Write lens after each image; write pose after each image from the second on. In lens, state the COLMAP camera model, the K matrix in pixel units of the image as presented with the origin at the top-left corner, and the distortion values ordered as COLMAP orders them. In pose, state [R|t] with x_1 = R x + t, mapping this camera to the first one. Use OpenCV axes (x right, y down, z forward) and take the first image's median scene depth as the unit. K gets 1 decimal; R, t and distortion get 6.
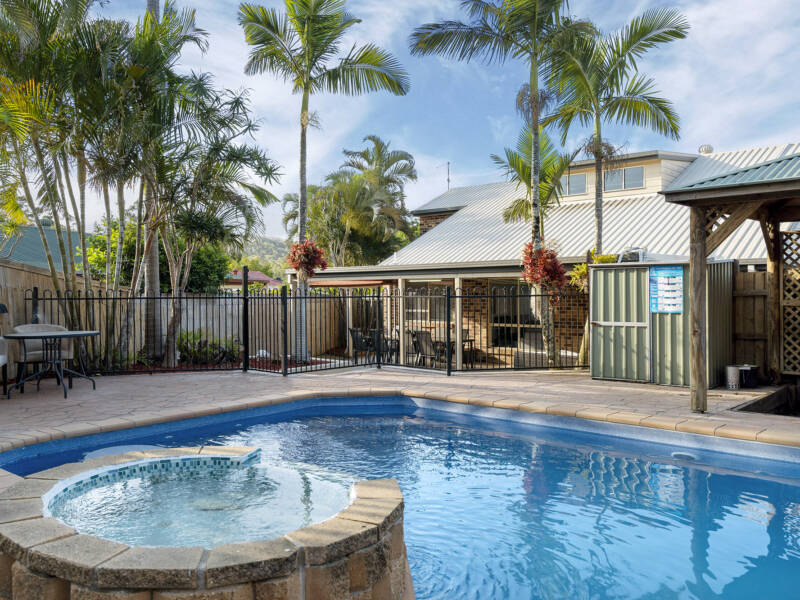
lens RADIAL K [[691.2, 0, 390.8], [0, 691.2, 288.1], [0, 0, 1]] dist [0.007428, -0.000473]
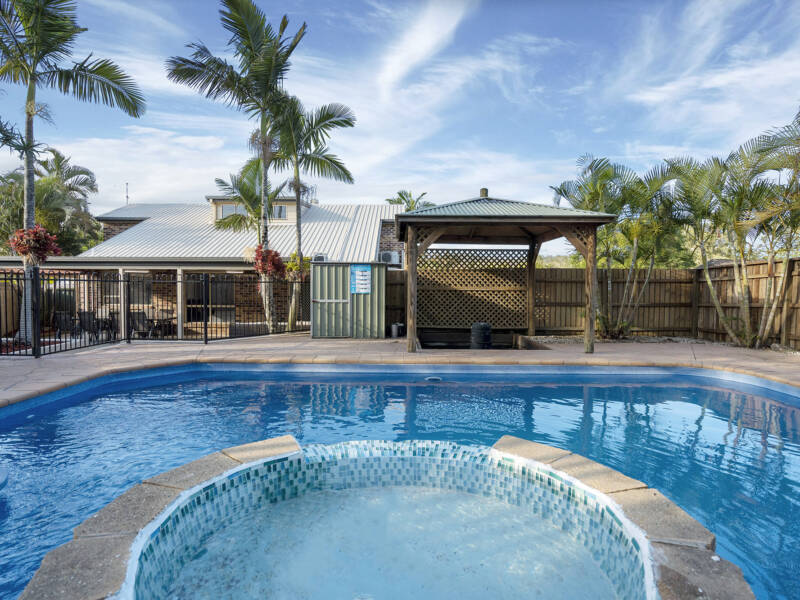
lens RADIAL K [[410.7, 0, 396.9], [0, 410.7, 298.2], [0, 0, 1]] dist [-0.001403, 0.000460]
pose [[0.738785, -0.008805, 0.673884, -0.146949], [-0.012940, 0.999545, 0.027247, 0.015757], [-0.673817, -0.028850, 0.738334, 0.185364]]
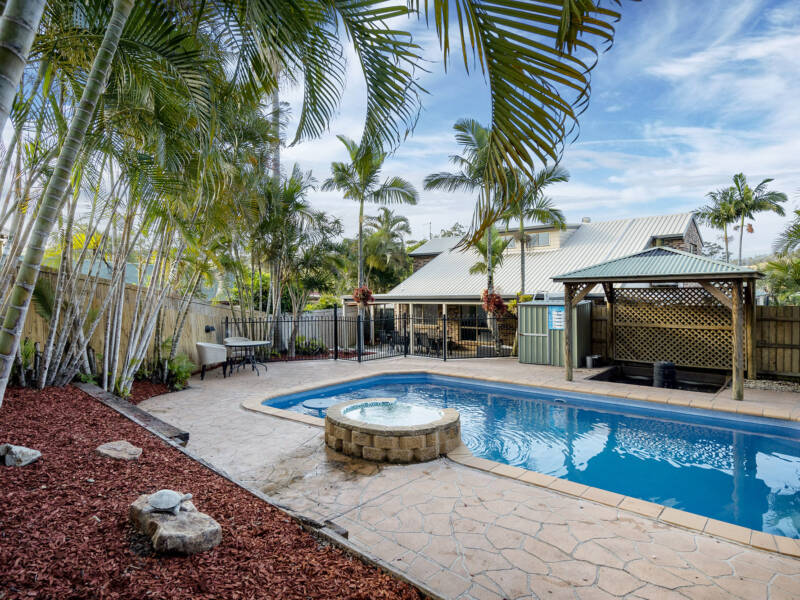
lens RADIAL K [[487.1, 0, 393.1], [0, 487.1, 292.9], [0, 0, 1]] dist [0.003584, -0.000325]
pose [[0.999538, -0.005468, 0.029901, -0.086449], [0.005234, 0.999955, 0.007889, -0.064556], [-0.029943, -0.007729, 0.999522, -0.296622]]
